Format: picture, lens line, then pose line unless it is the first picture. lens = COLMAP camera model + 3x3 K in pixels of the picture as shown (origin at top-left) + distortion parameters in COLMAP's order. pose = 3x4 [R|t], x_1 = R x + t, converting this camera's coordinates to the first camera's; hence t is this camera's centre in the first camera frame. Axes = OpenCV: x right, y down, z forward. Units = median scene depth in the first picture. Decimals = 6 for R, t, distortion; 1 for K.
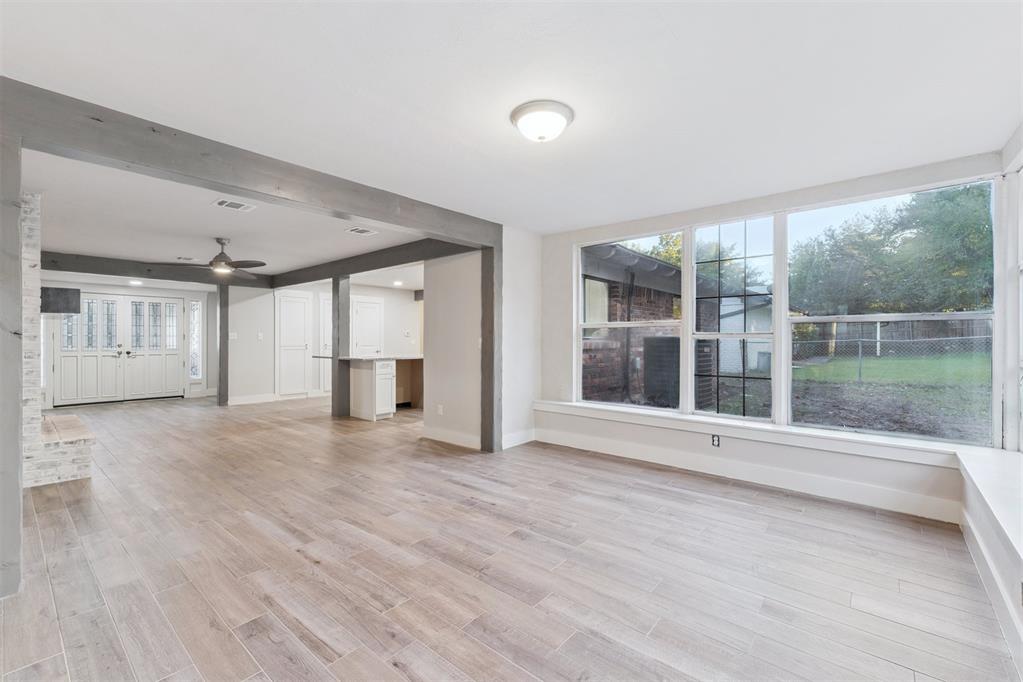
lens RADIAL K [[439.7, 0, 513.6], [0, 439.7, 339.8], [0, 0, 1]] dist [0.008680, 0.000266]
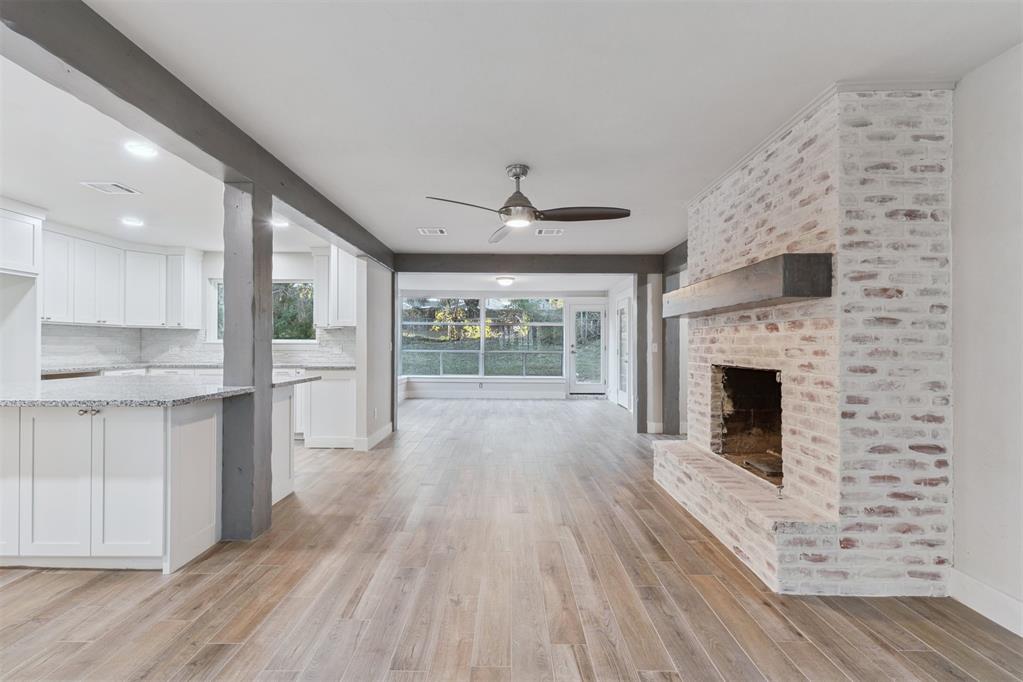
lens RADIAL K [[439.7, 0, 497.2], [0, 439.7, 341.7], [0, 0, 1]] dist [0.008680, 0.000266]
pose [[-0.636055, 0.004320, 0.771632, -1.553997], [-0.001967, 0.999972, -0.007220, 0.002487], [-0.771641, -0.006110, -0.636028, 1.981200]]
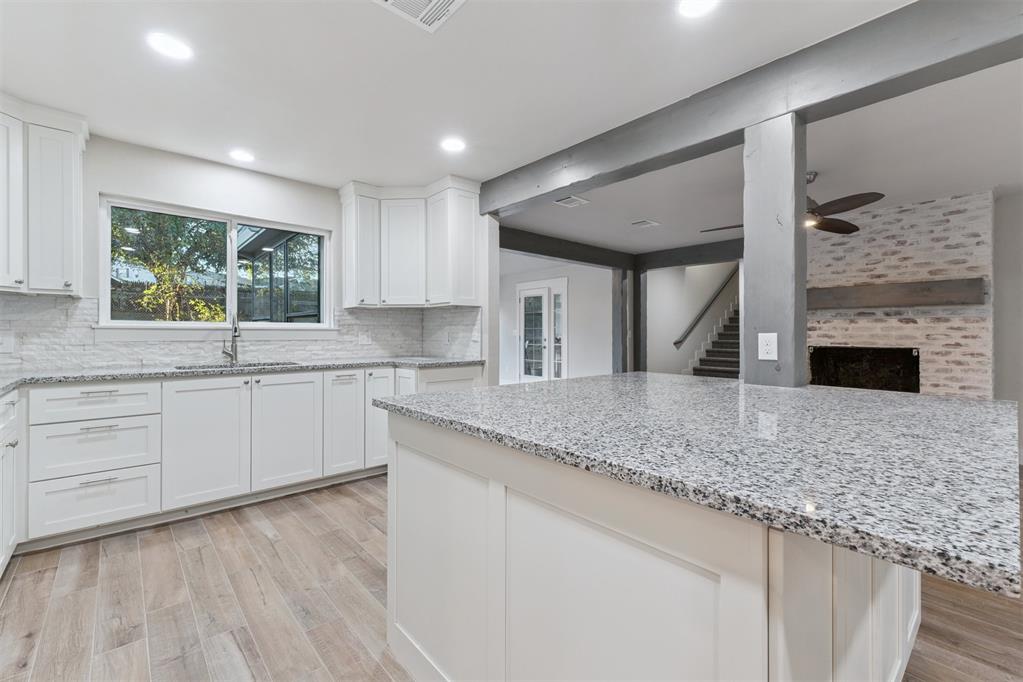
lens RADIAL K [[439.7, 0, 508.4], [0, 439.7, 334.2], [0, 0, 1]] dist [0.008680, 0.000266]
pose [[-0.989438, -0.003174, 0.144923, -0.460886], [-0.002576, 0.999987, 0.004311, 0.004852], [-0.144935, 0.003892, -0.989433, 2.441546]]
